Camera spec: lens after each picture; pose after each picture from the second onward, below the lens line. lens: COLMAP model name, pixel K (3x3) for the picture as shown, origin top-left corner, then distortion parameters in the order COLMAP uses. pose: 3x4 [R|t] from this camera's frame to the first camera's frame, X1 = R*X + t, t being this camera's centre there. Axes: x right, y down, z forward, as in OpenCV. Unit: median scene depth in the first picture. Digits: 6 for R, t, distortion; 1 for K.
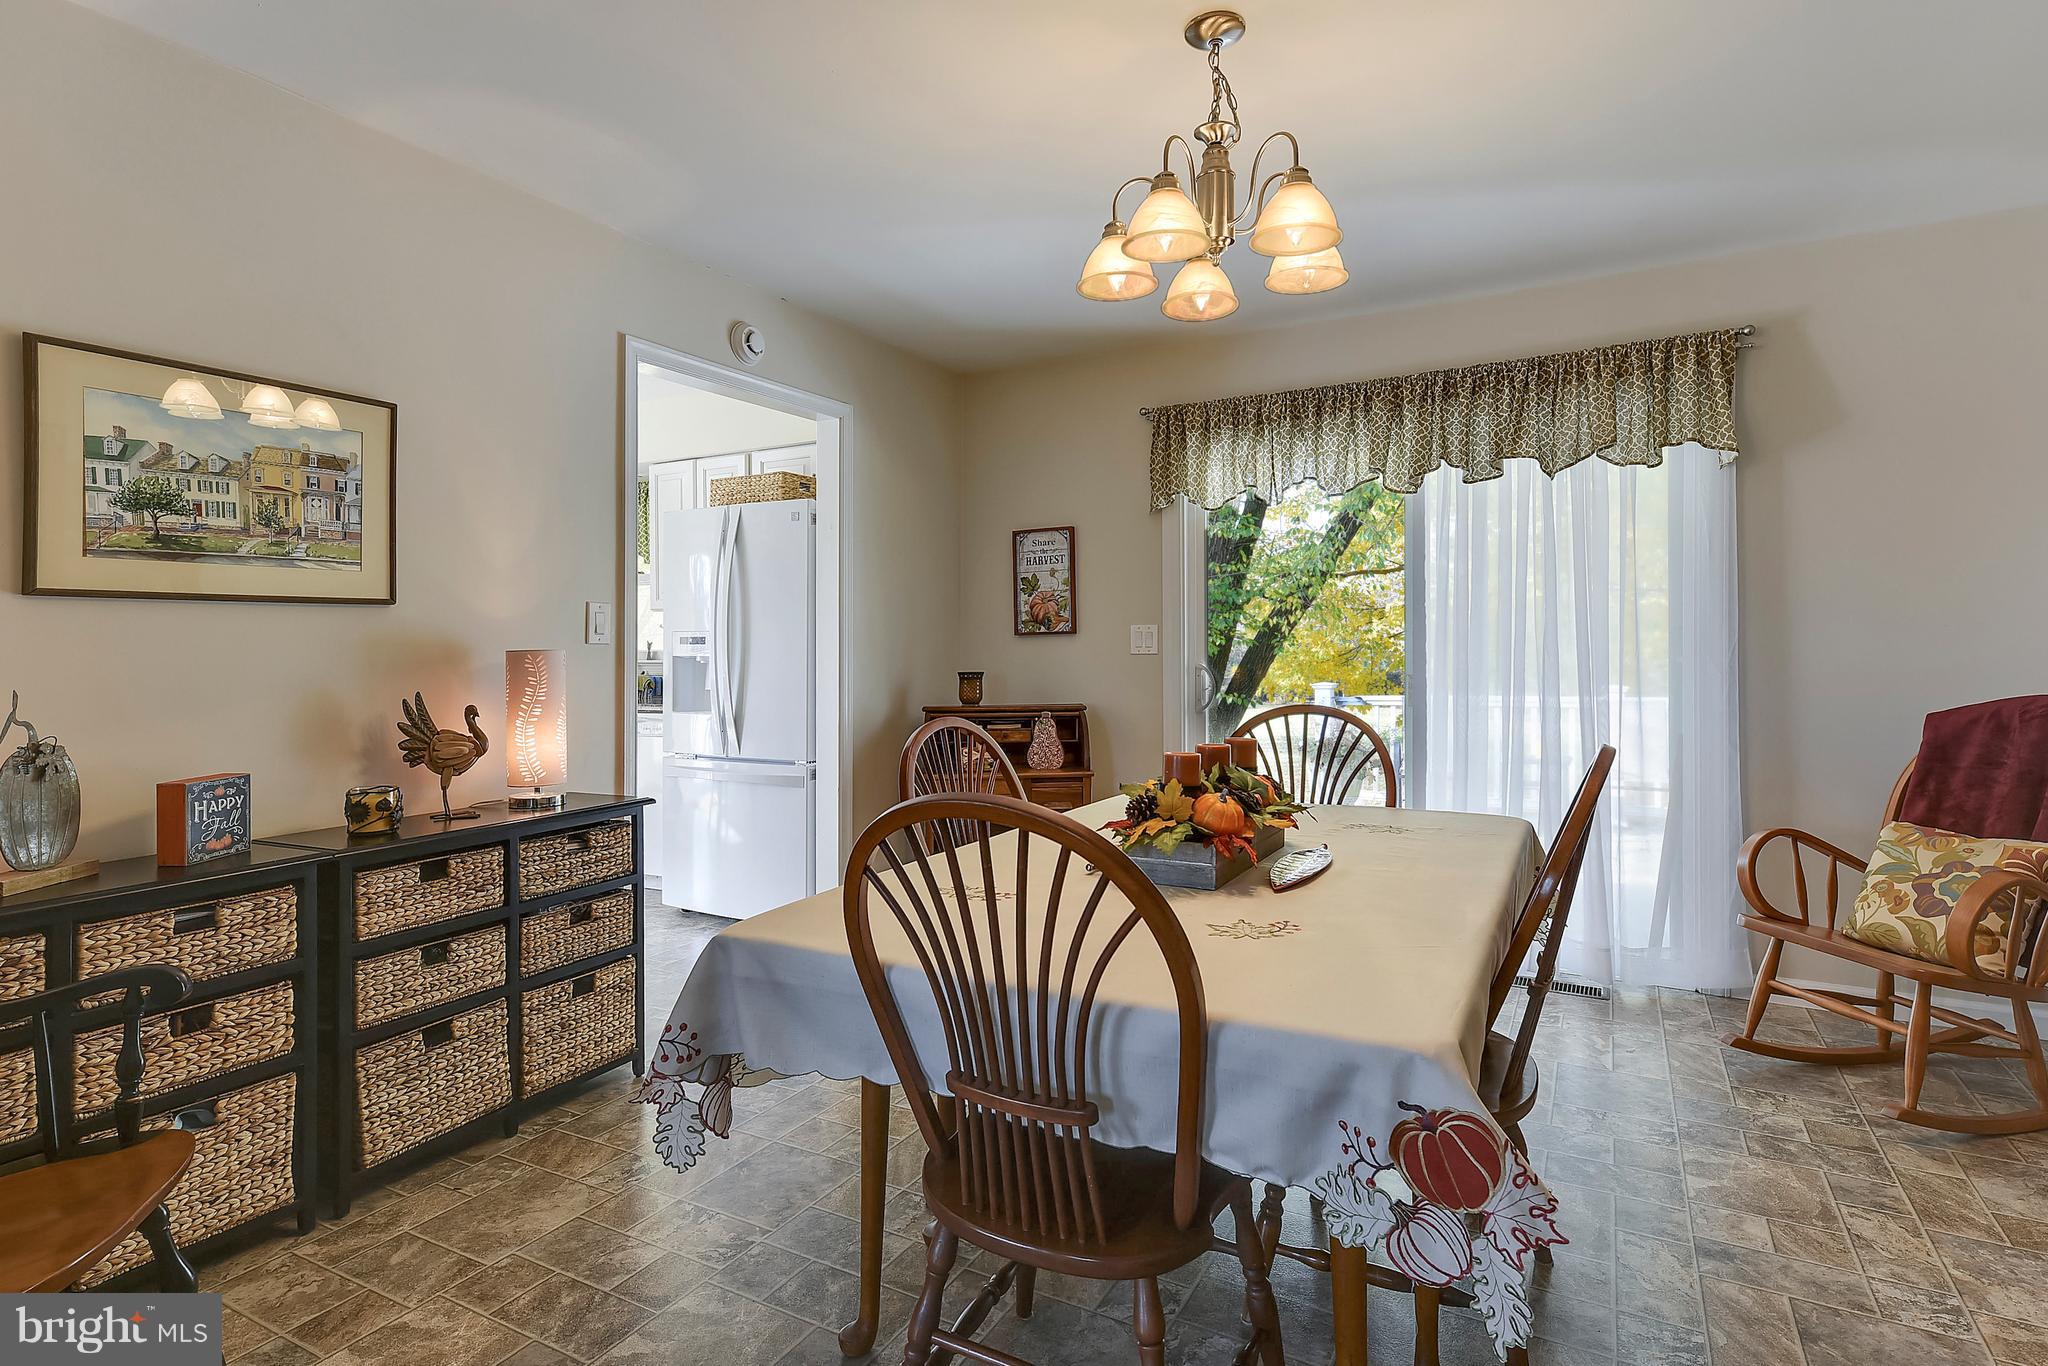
lens RADIAL K [[1036.2, 0, 1031.7], [0, 1036.2, 668.7], [0, 0, 1]] dist [0.006318, 0.000996]
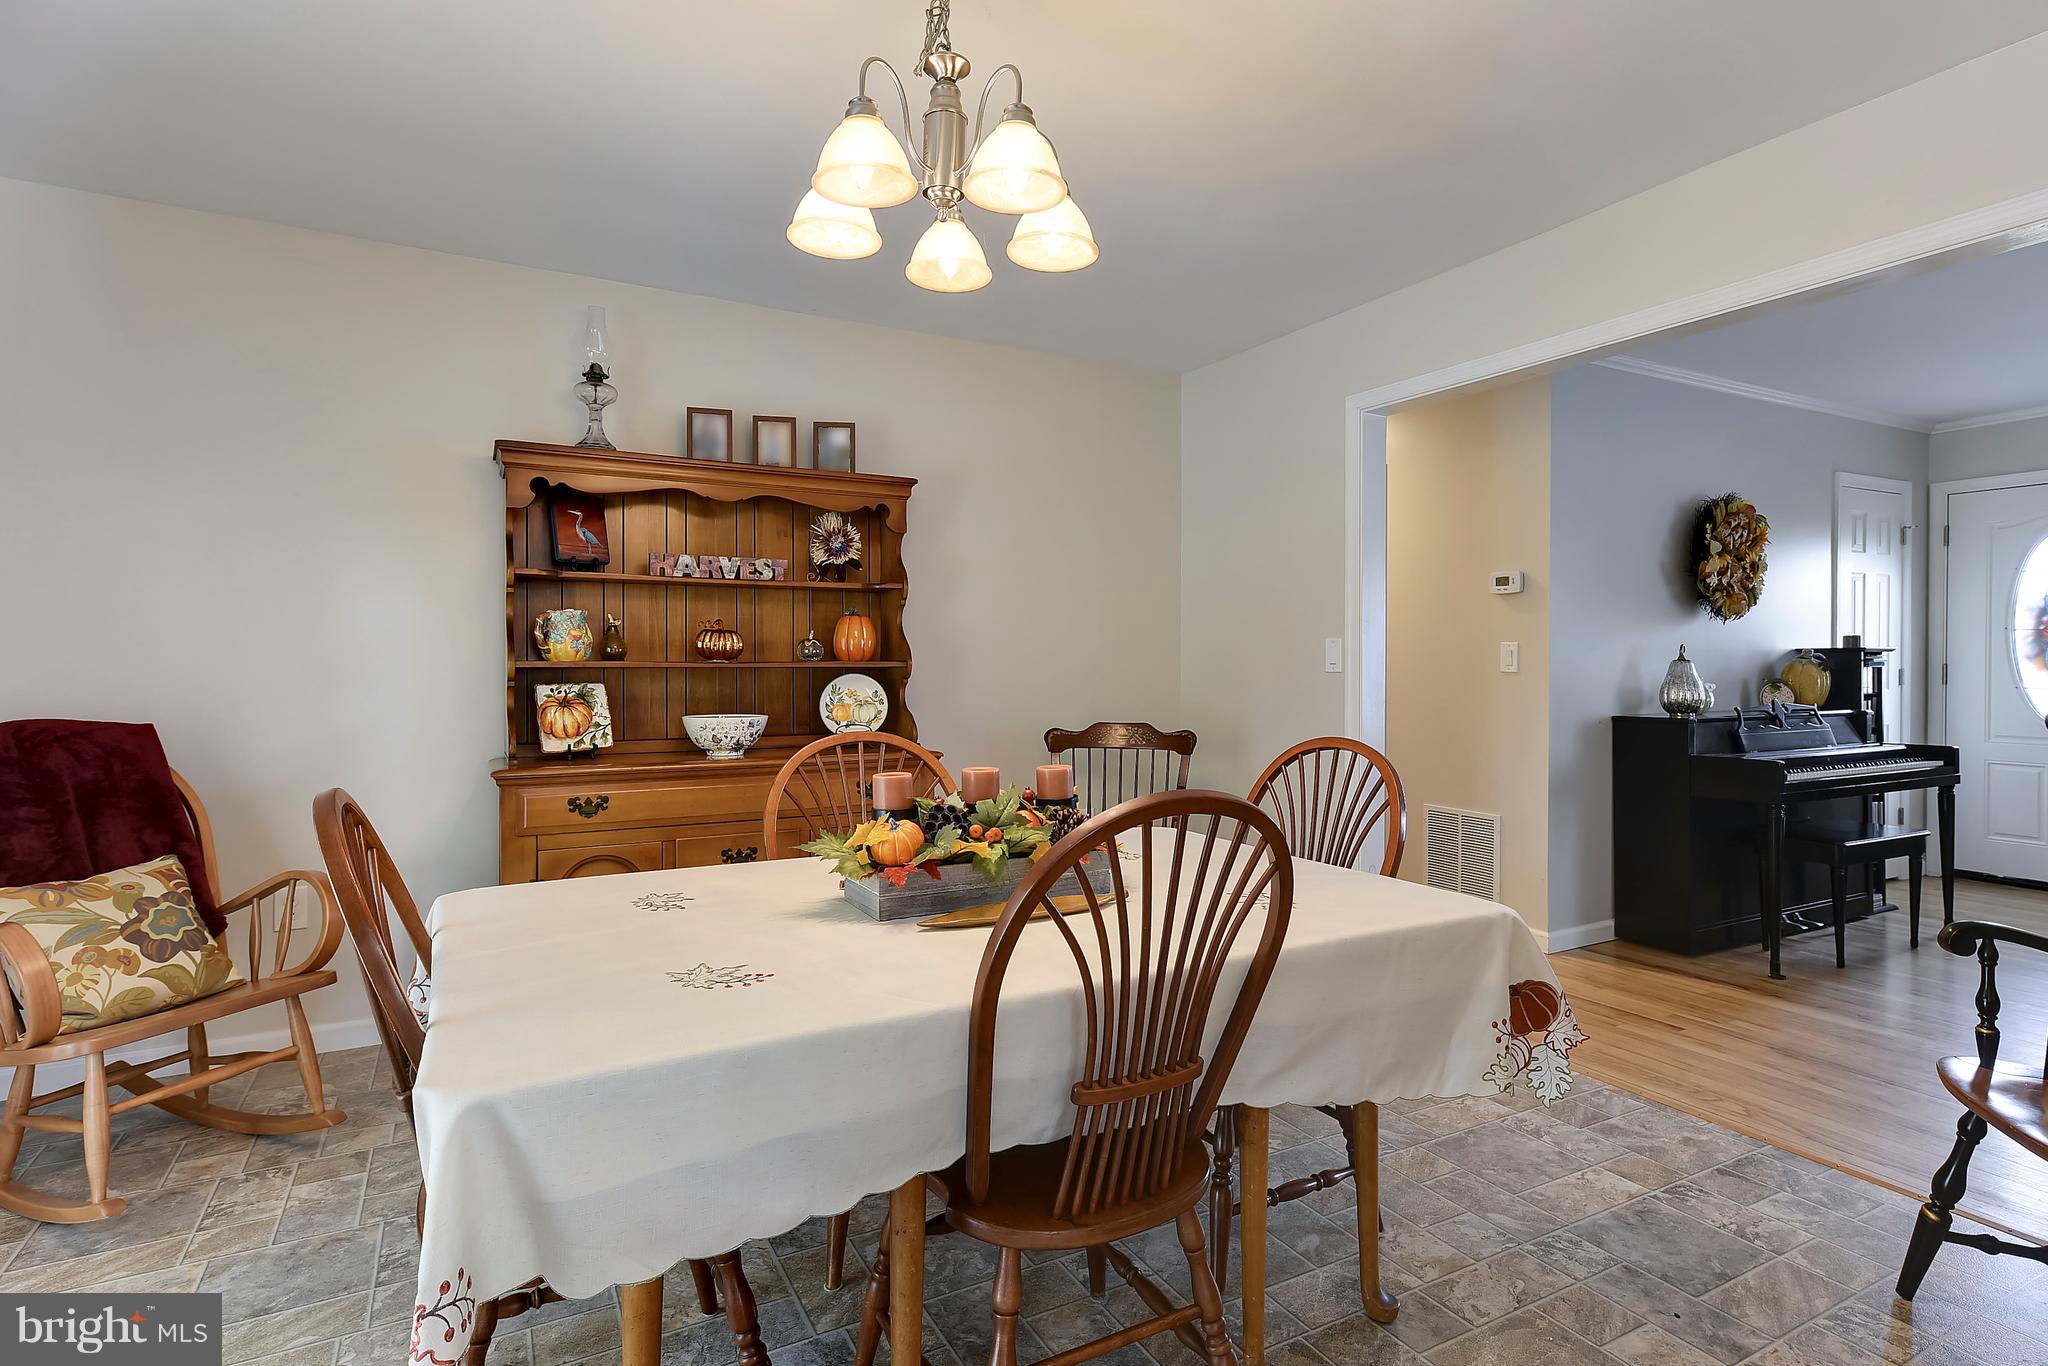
lens RADIAL K [[1036.2, 0, 1025.5], [0, 1036.2, 676.5], [0, 0, 1]] dist [0.006318, 0.000996]
pose [[-0.848663, 0.001009, 0.528932, -0.272204], [0.015907, 0.999595, 0.023616, -0.023223], [-0.528694, 0.028456, -0.848335, 1.351090]]
